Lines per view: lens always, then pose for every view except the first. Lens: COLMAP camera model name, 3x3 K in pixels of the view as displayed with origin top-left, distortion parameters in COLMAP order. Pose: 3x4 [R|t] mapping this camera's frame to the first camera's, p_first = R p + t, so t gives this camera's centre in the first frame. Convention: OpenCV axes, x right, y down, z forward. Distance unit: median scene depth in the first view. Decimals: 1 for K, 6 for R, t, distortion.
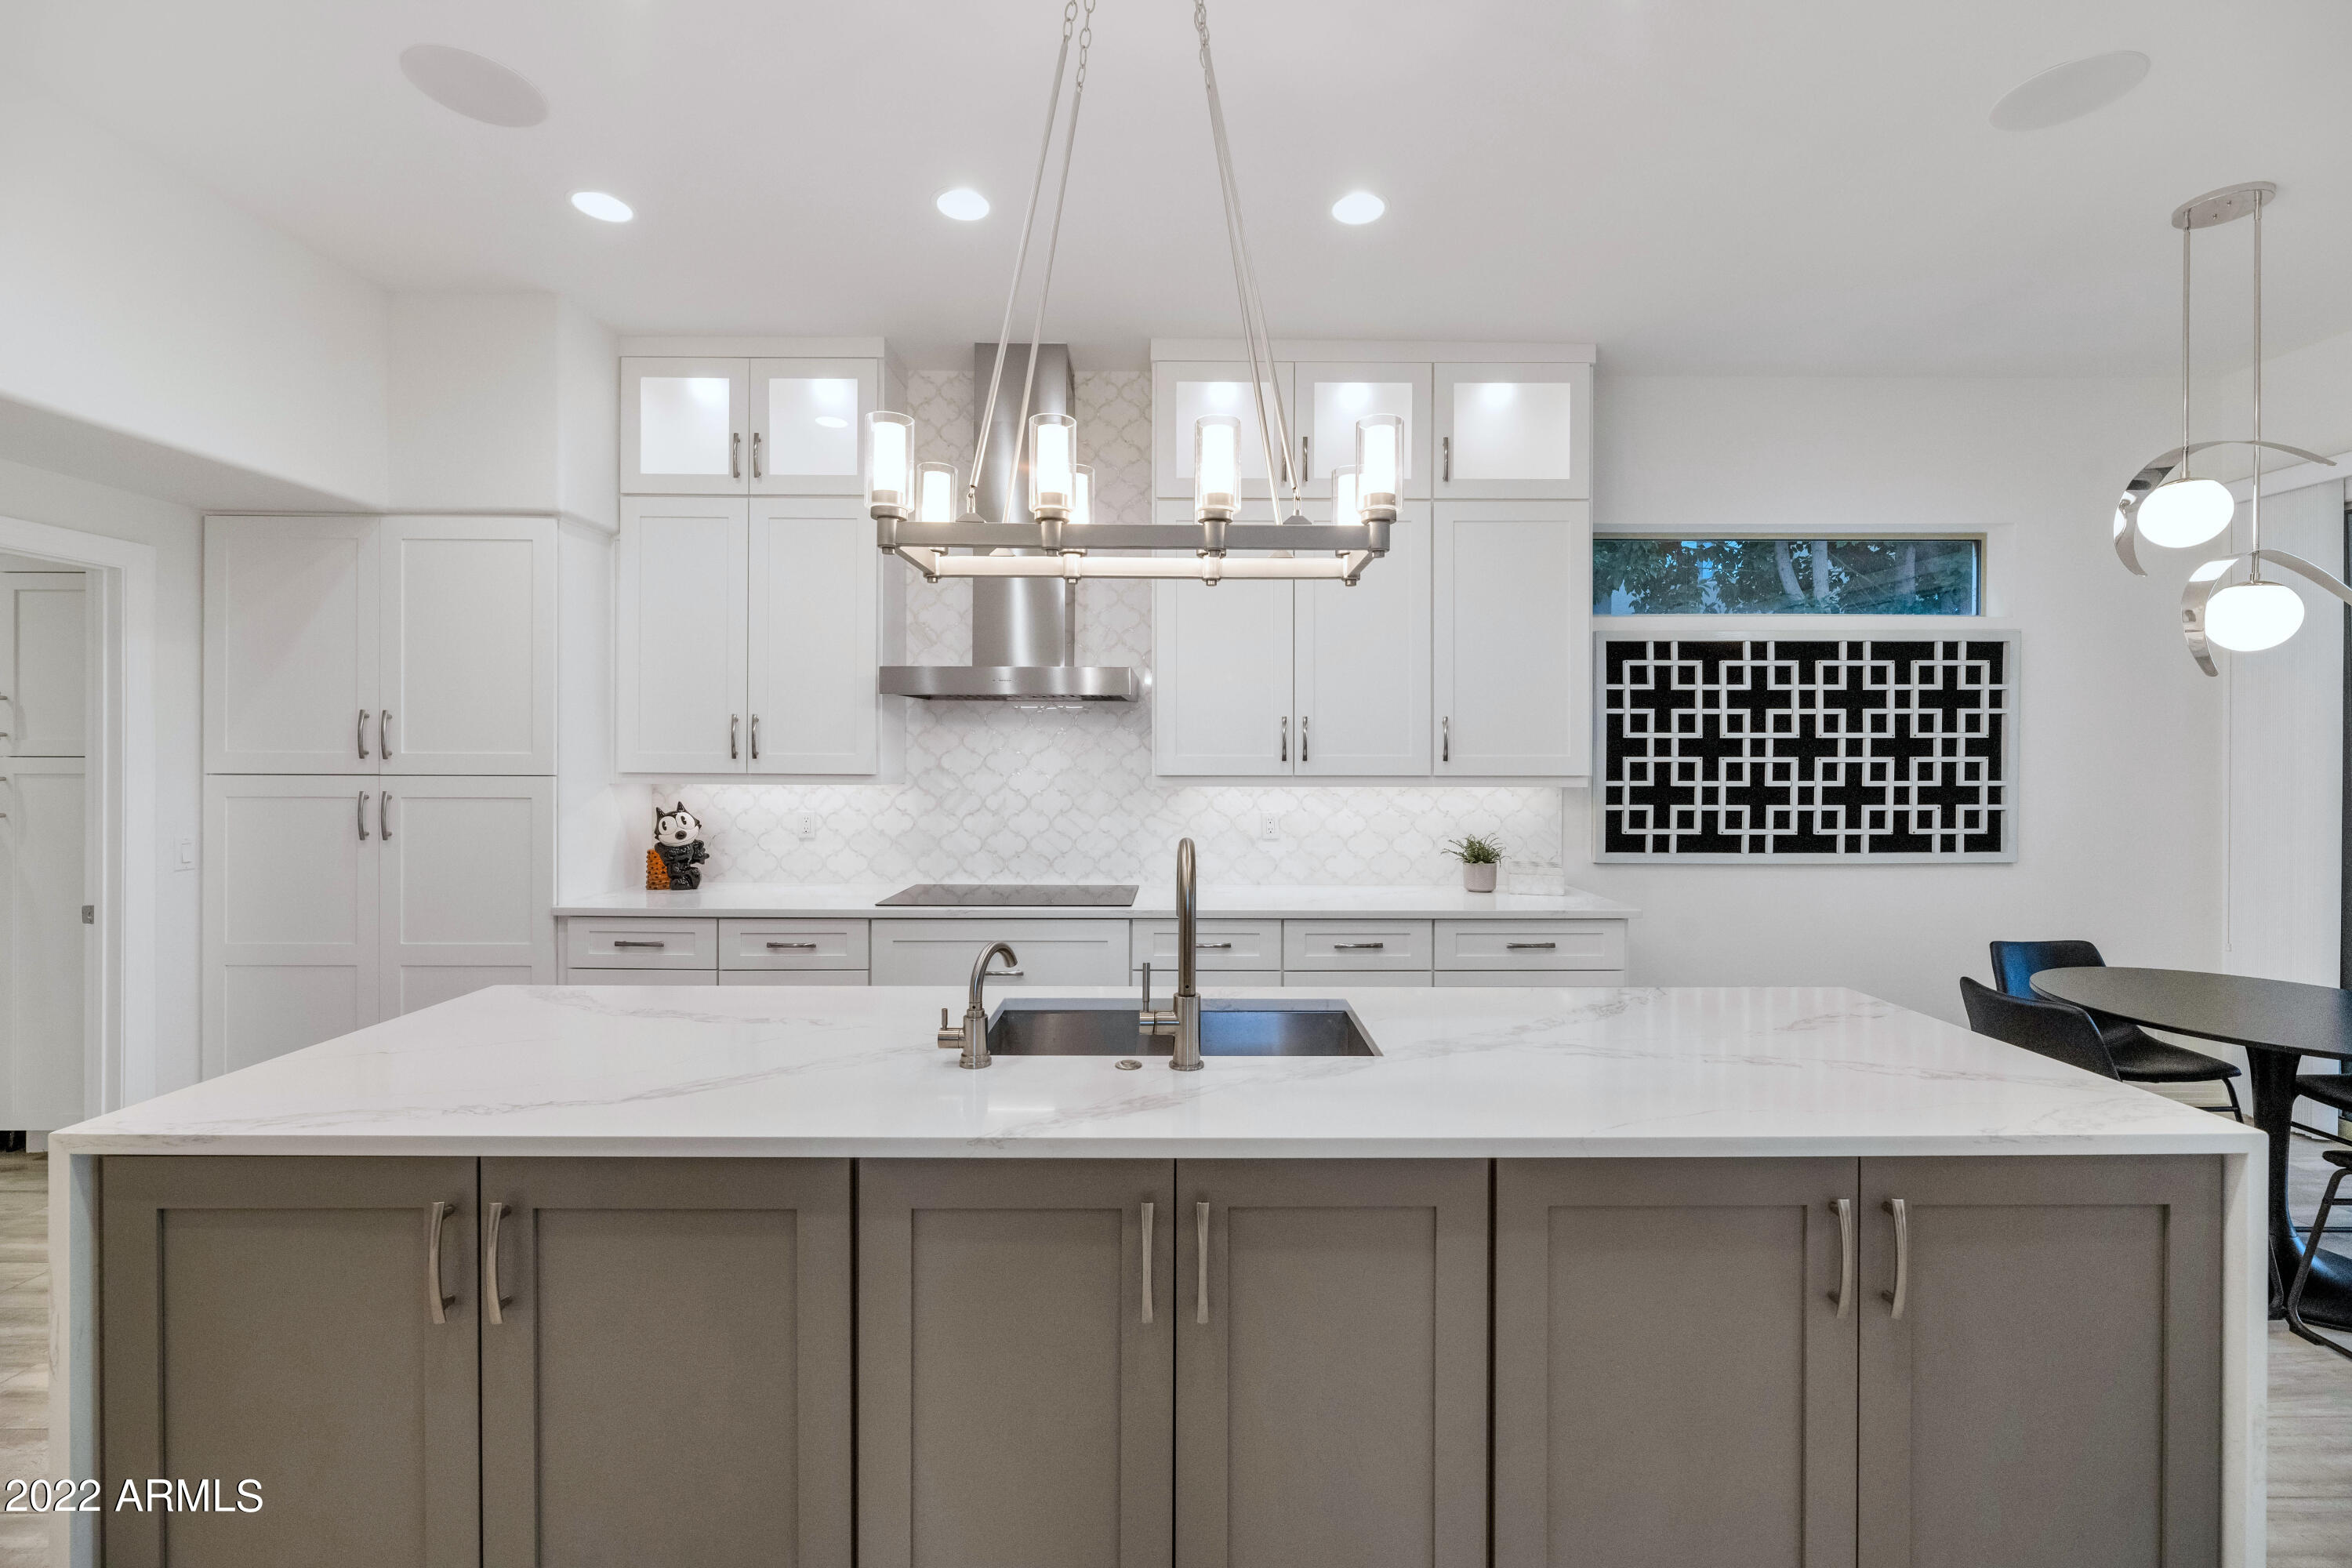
lens RADIAL K [[872.8, 0, 1176.0], [0, 872.8, 784.0], [0, 0, 1]] dist [-0.000566, -0.000079]
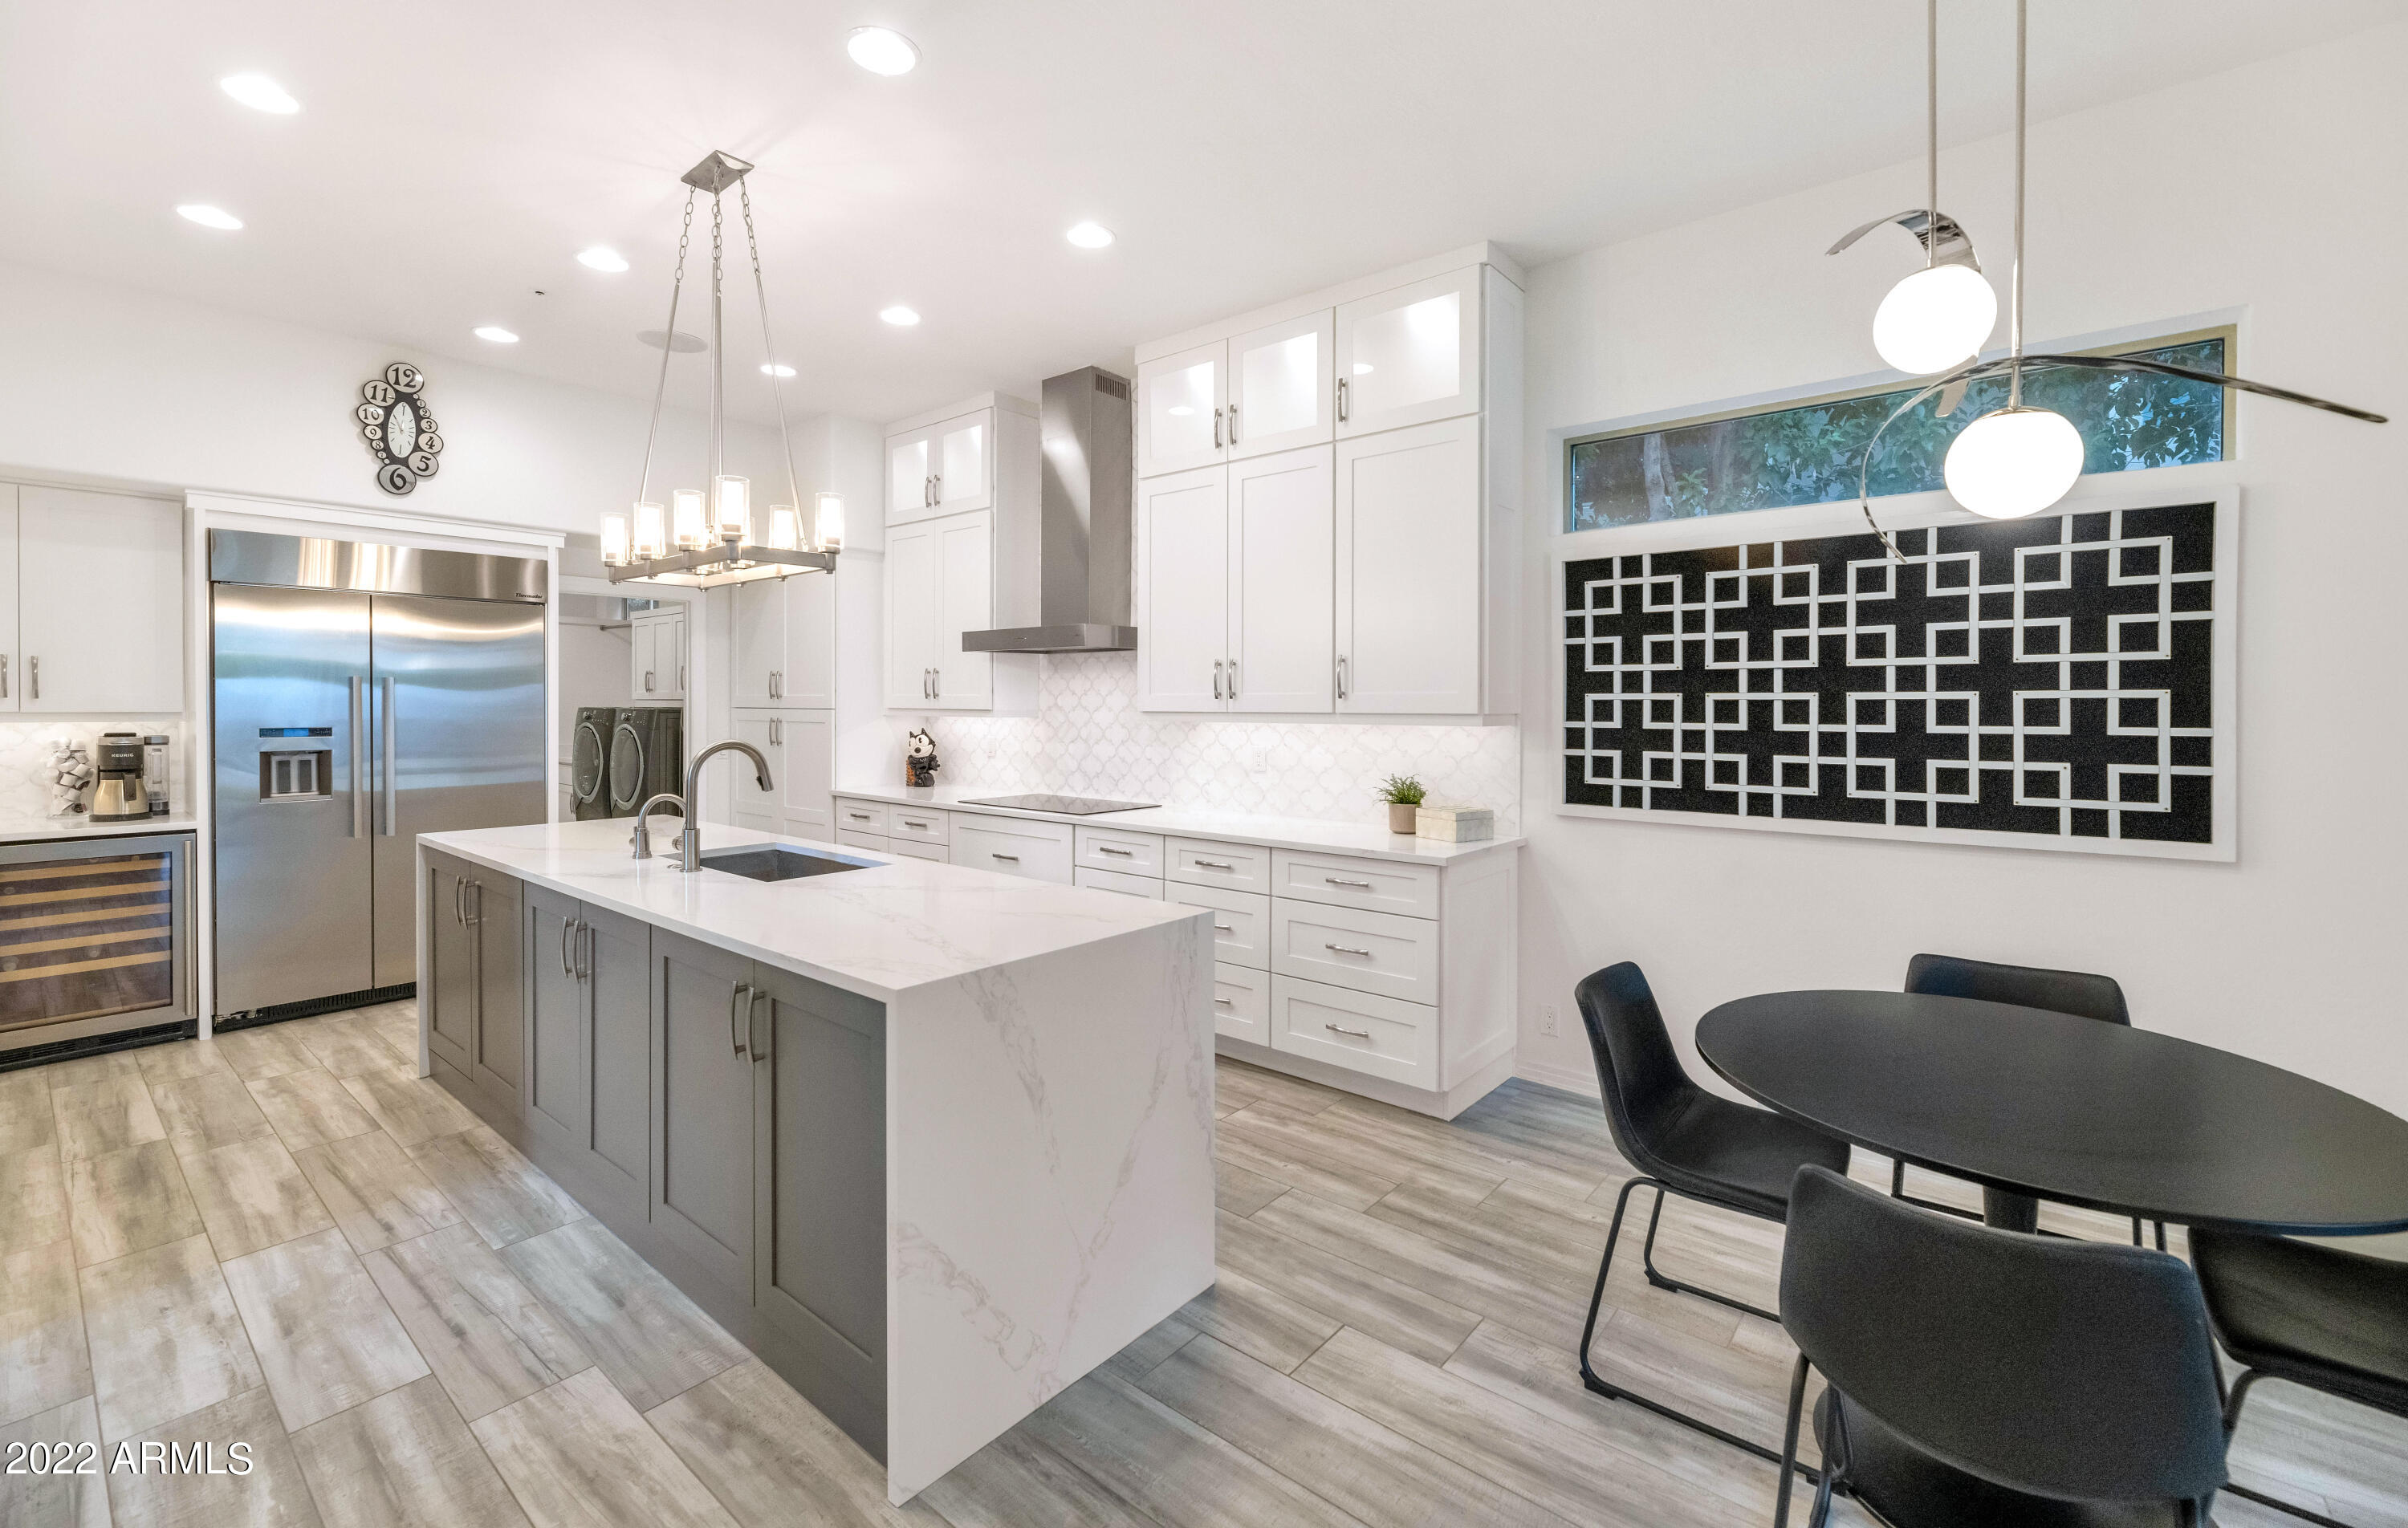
lens RADIAL K [[1003.3, 0, 1201.2], [0, 1003.3, 715.0], [0, 0, 1]] dist [0.001667, 0.000216]
pose [[0.767862, 0.007052, -0.640576, 0.856997], [-0.013940, 0.999887, -0.005702, 0.000922], [0.640463, 0.013308, 0.767874, -0.003480]]
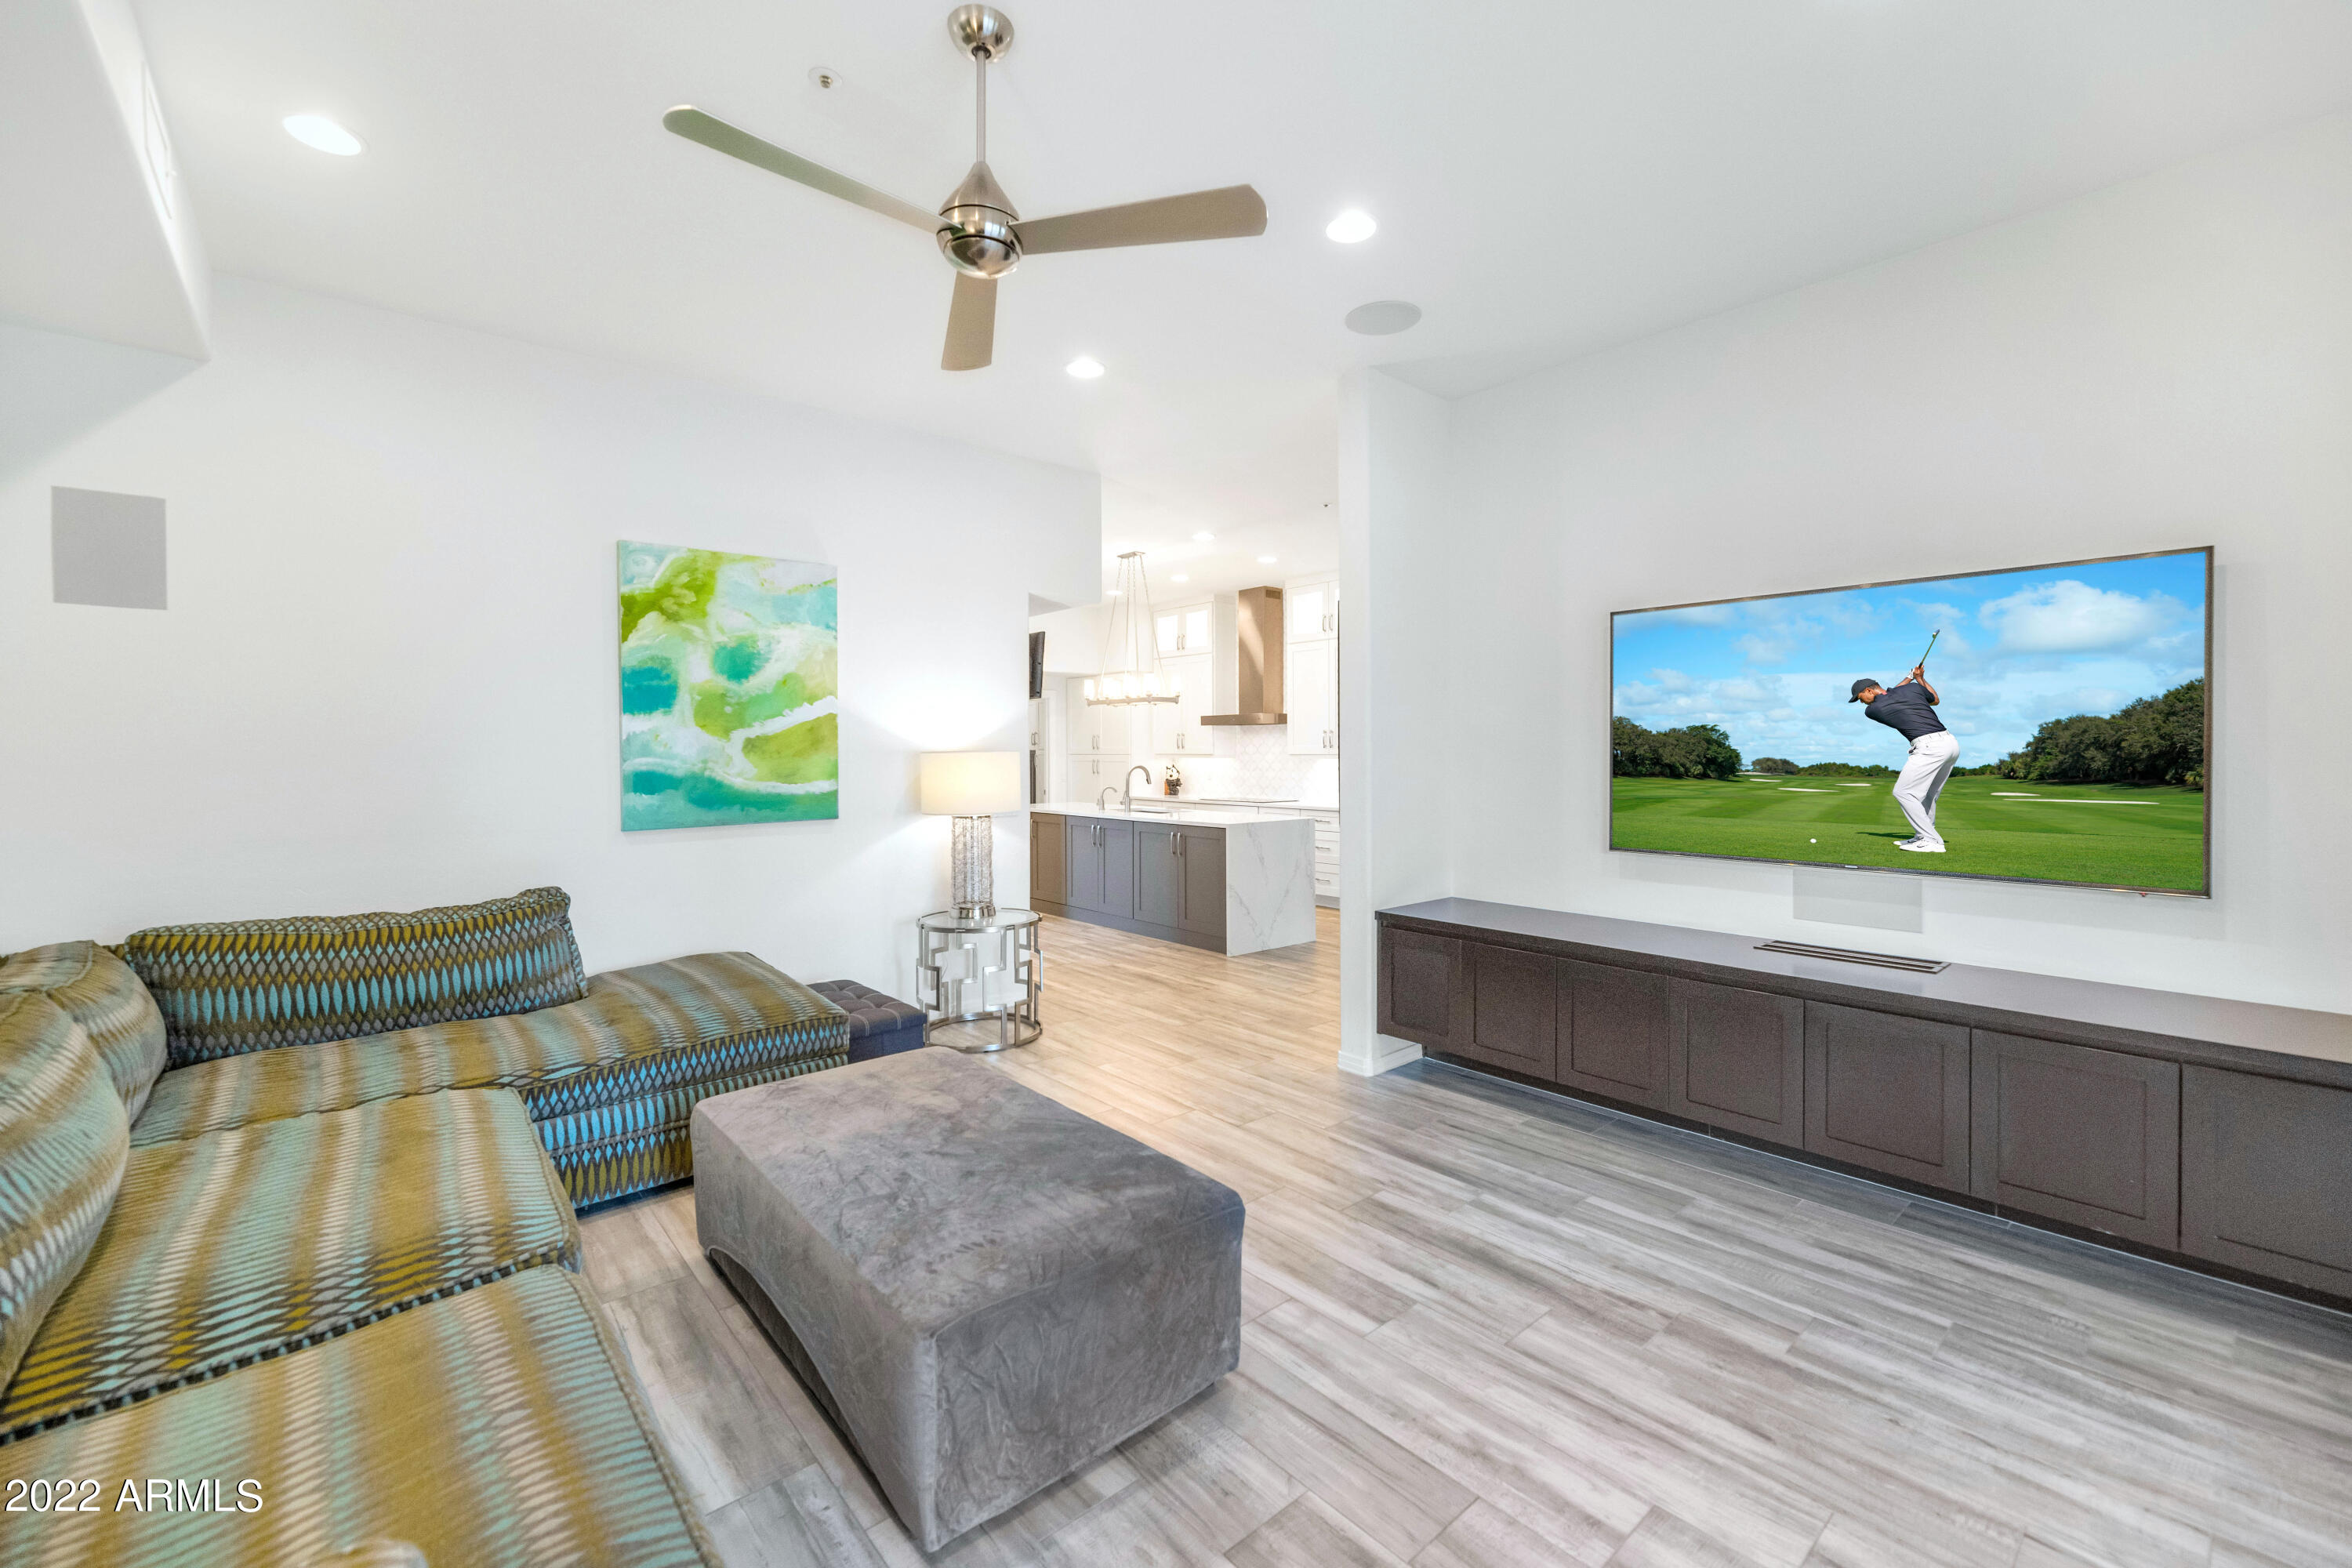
lens RADIAL K [[965.3, 0, 1176.0], [0, 965.3, 784.0], [0, 0, 1]] dist [-0.000263, 0.000004]
pose [[0.649247, 0.018796, -0.760346, 1.760833], [-0.006604, 0.999796, 0.019076, 0.023327], [0.760549, -0.007364, 0.649238, -0.991138]]
